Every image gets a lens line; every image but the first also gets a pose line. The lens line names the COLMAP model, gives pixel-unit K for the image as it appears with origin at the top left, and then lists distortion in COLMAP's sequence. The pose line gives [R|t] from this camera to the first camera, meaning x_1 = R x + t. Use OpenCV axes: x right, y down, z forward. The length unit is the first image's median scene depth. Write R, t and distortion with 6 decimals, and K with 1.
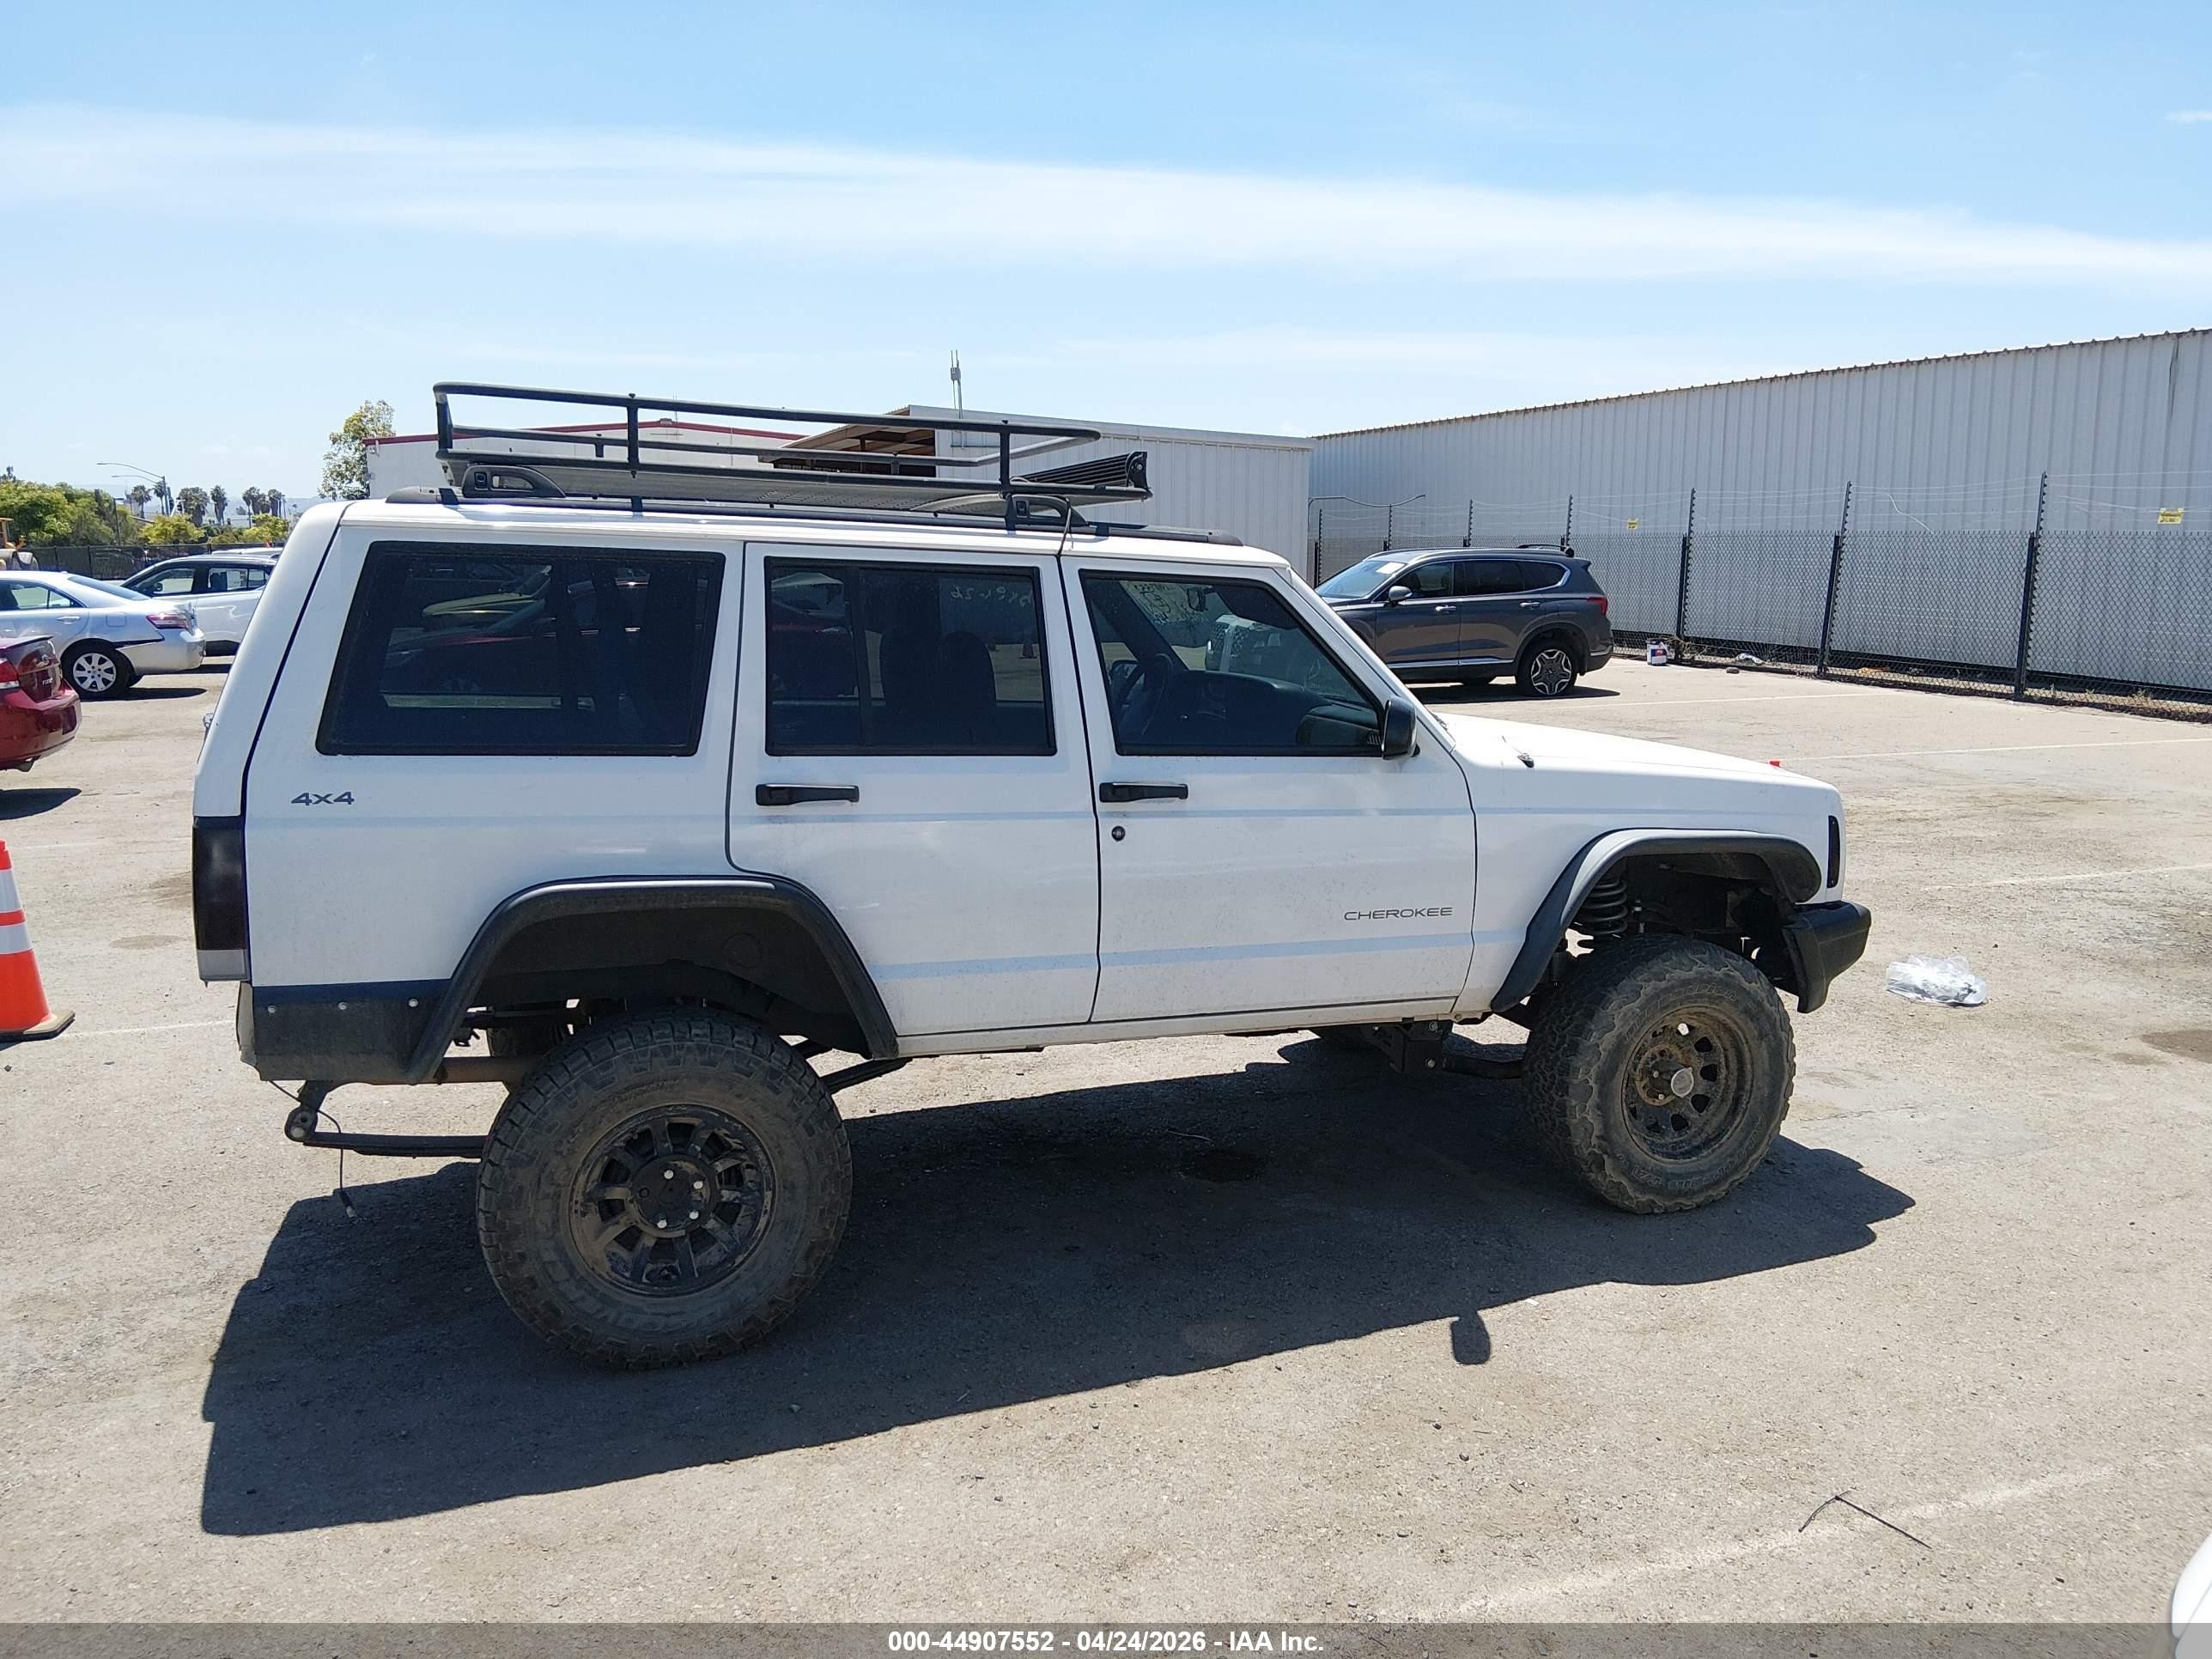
lens RADIAL K [[1680.9, 0, 1121.6], [0, 1680.9, 836.0], [0, 0, 1]] dist [0.089220, -0.127175]
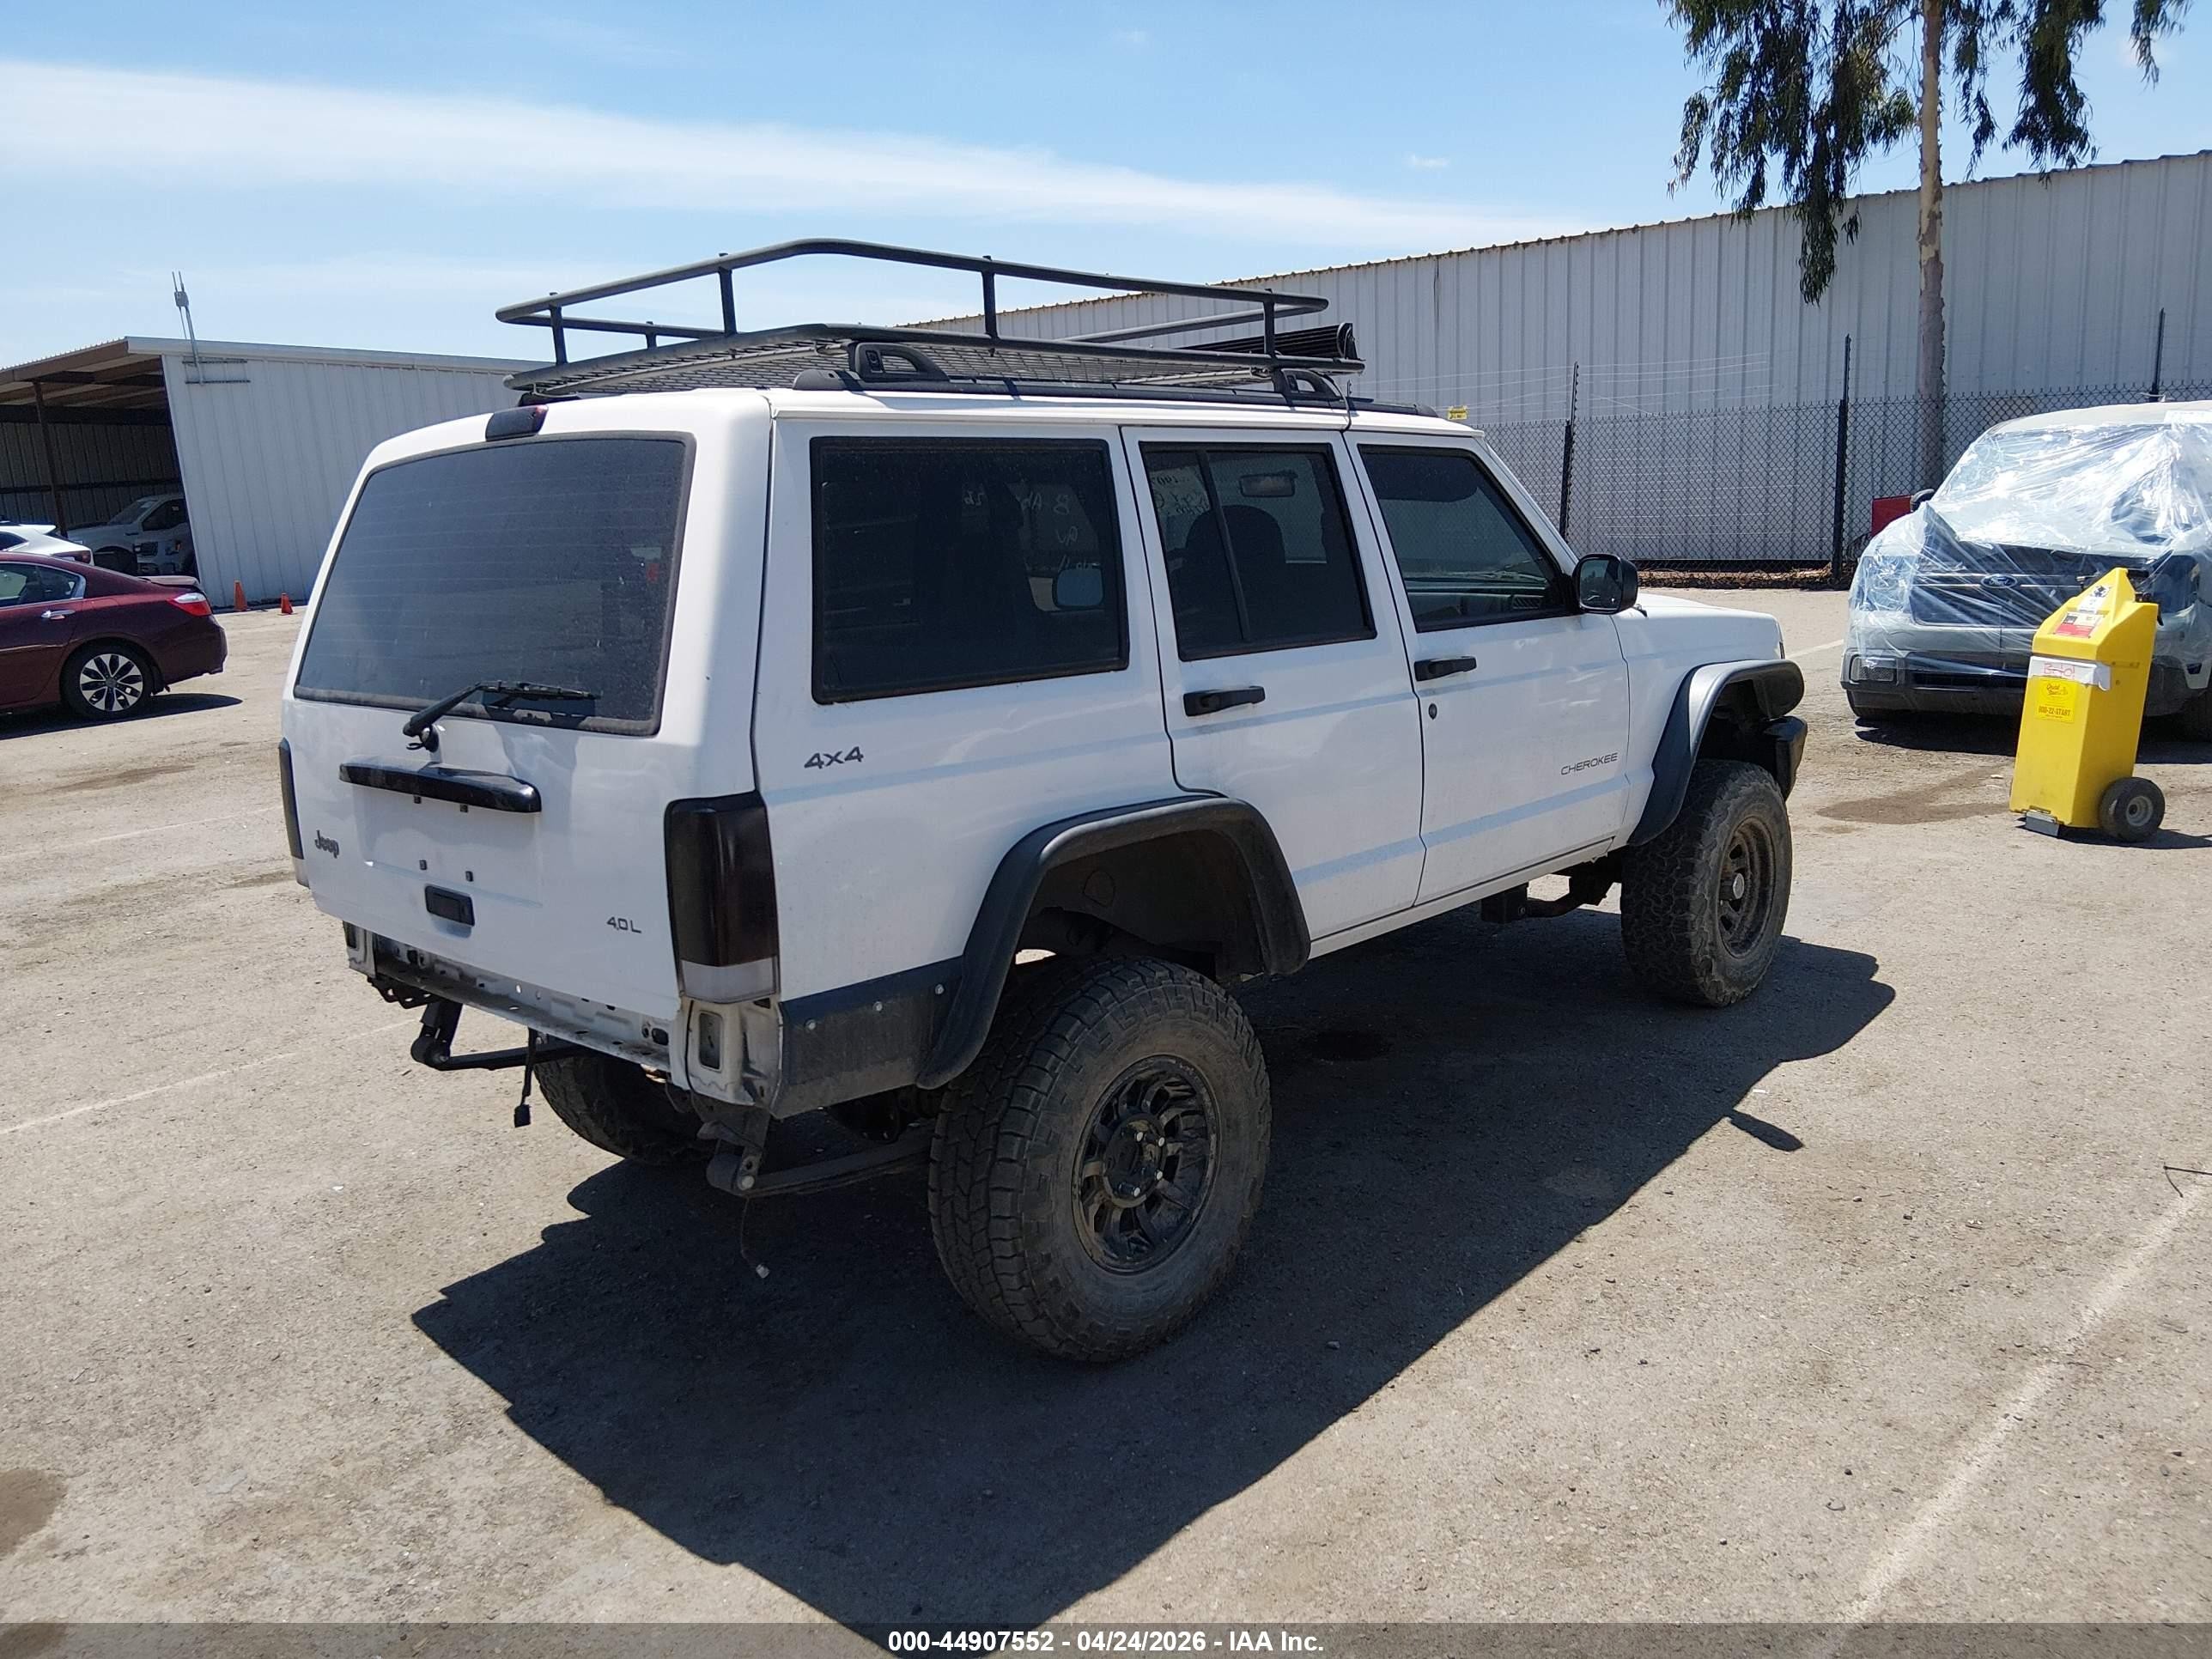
lens RADIAL K [[1665.9, 0, 1111.7], [0, 1665.9, 840.1], [0, 0, 1]] dist [0.108888, -0.157220]
pose [[0.893709, -0.144785, 0.424642, -0.621827], [0.127668, 0.989437, 0.068664, -0.018928], [-0.430098, -0.007152, 0.902754, 0.200038]]
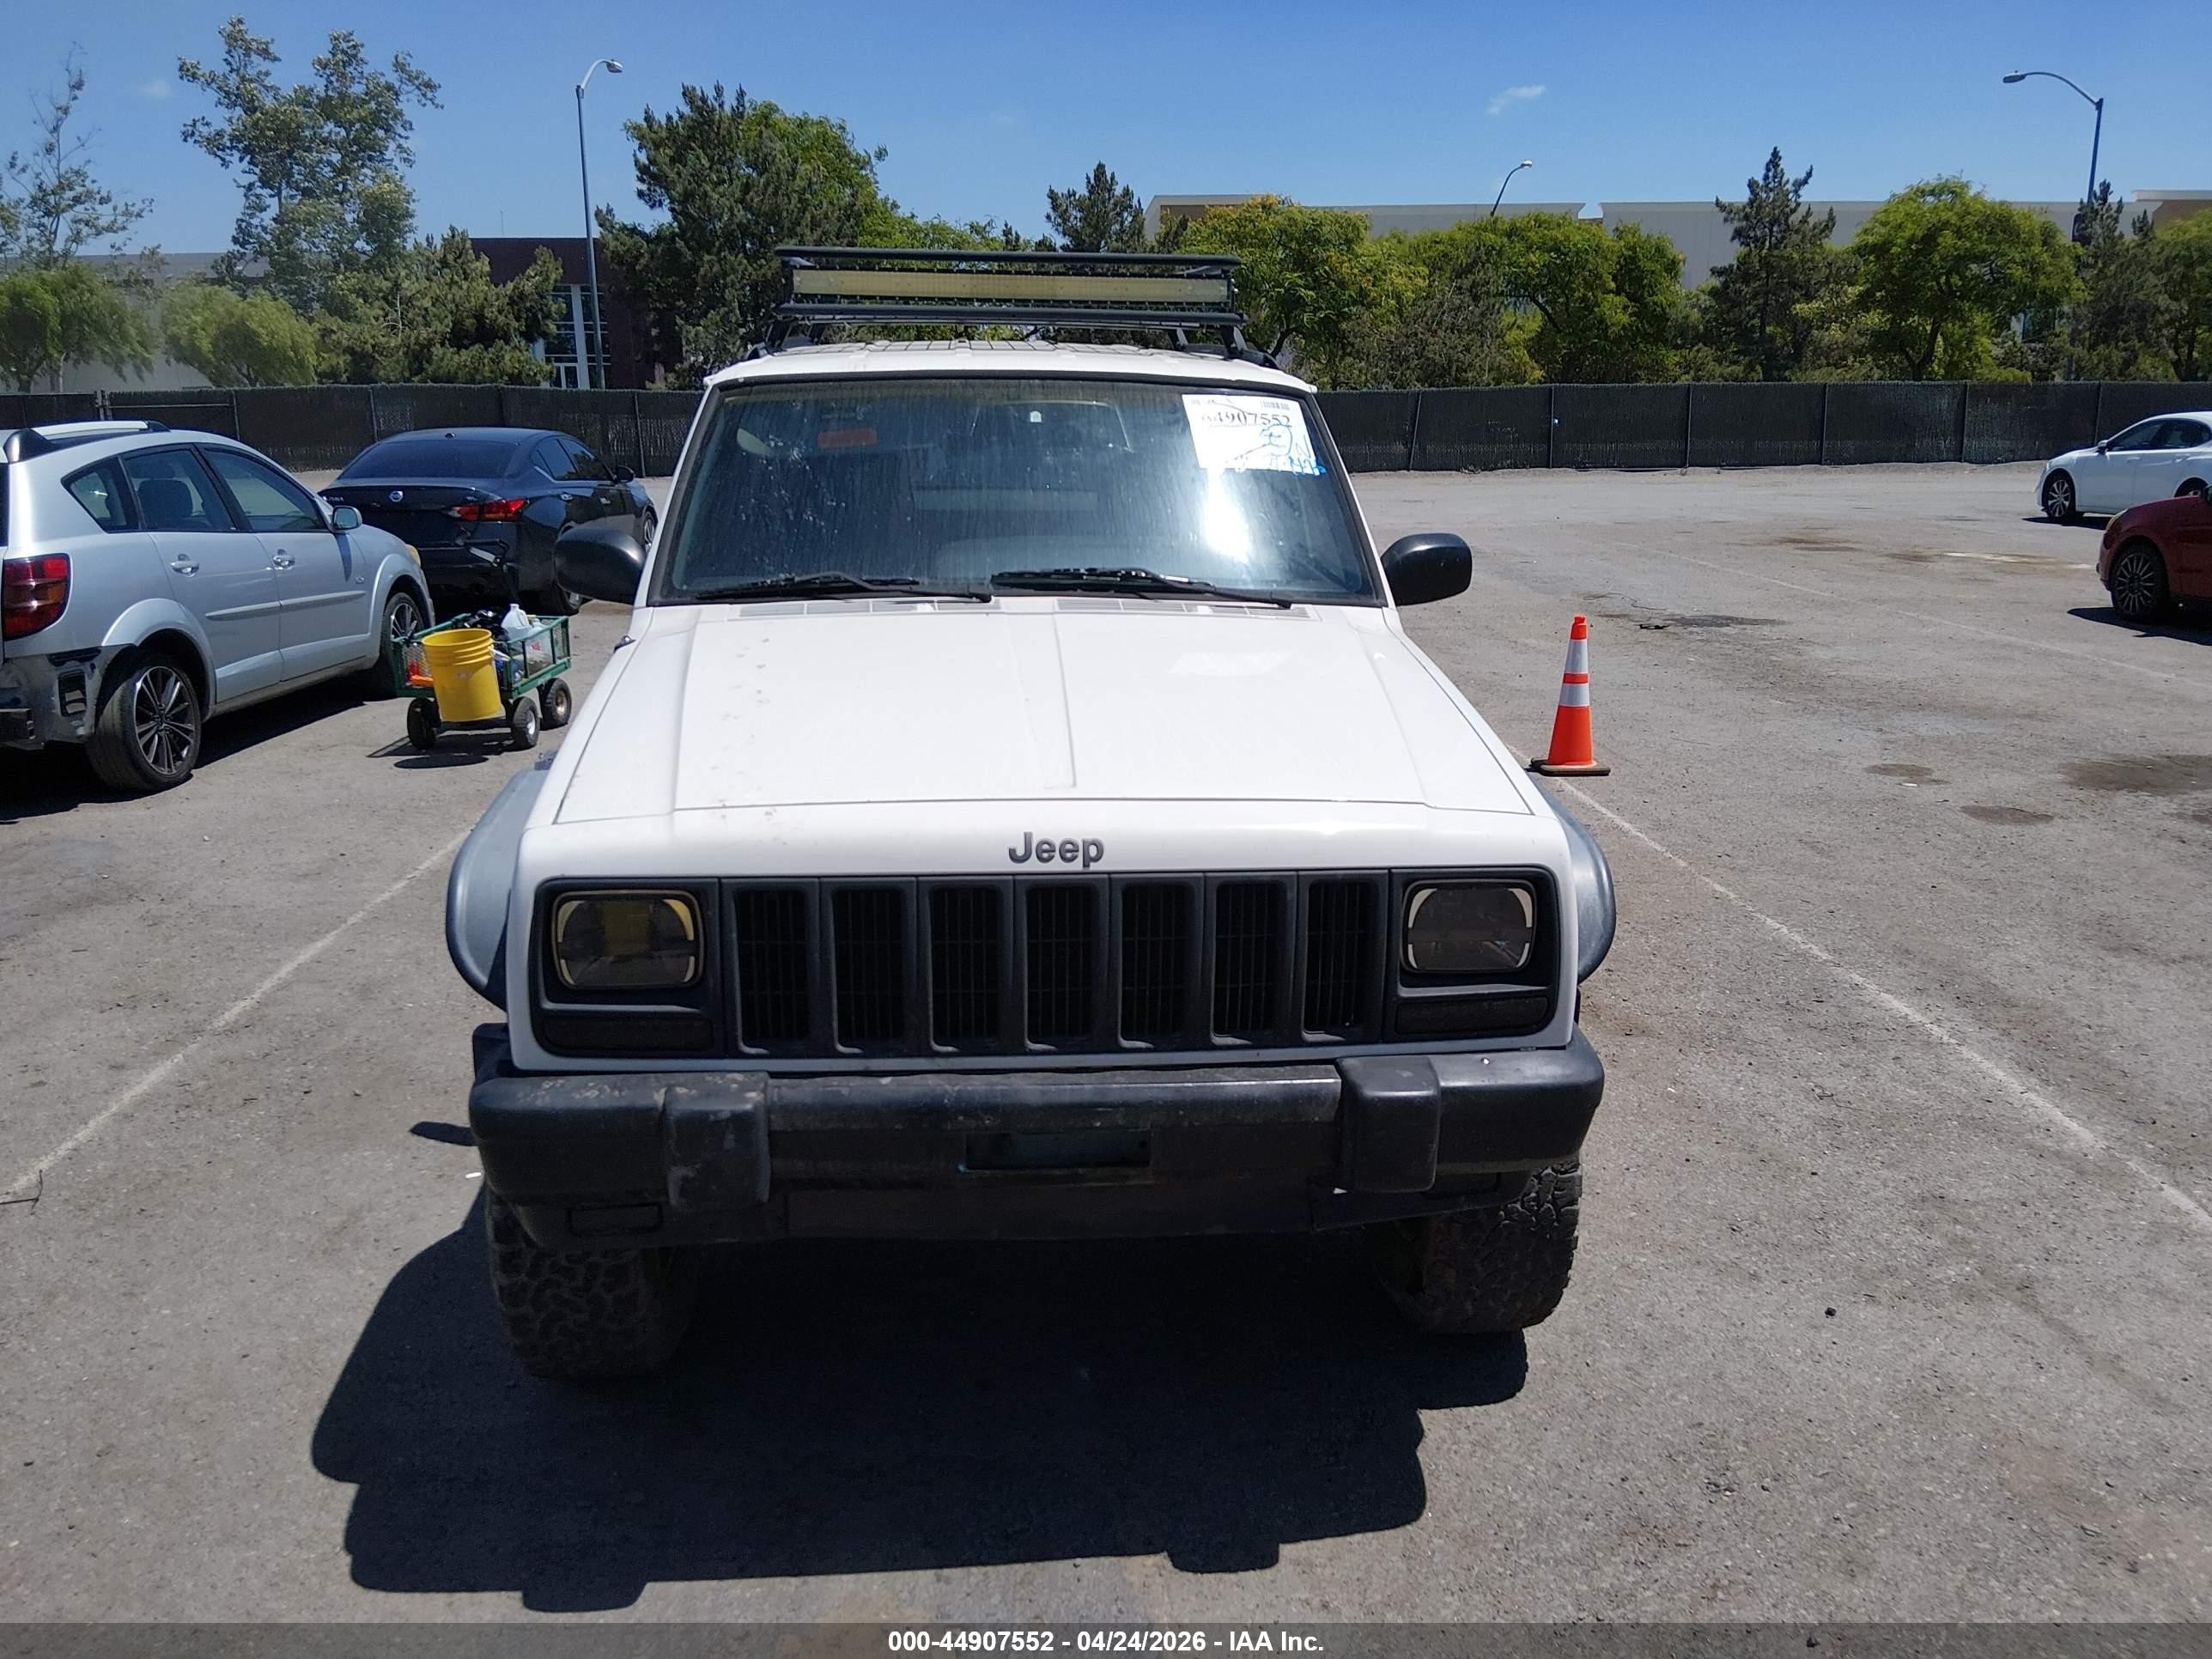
lens RADIAL K [[1708.7, 0, 1076.9], [0, 1708.7, 778.5], [0, 0, 1]] dist [-0.008209, 0.003426]
pose [[-0.277878, 0.214782, -0.936297, 1.060415], [-0.157979, 0.951195, 0.265086, -0.257237], [0.947537, 0.221577, -0.230385, 1.595975]]
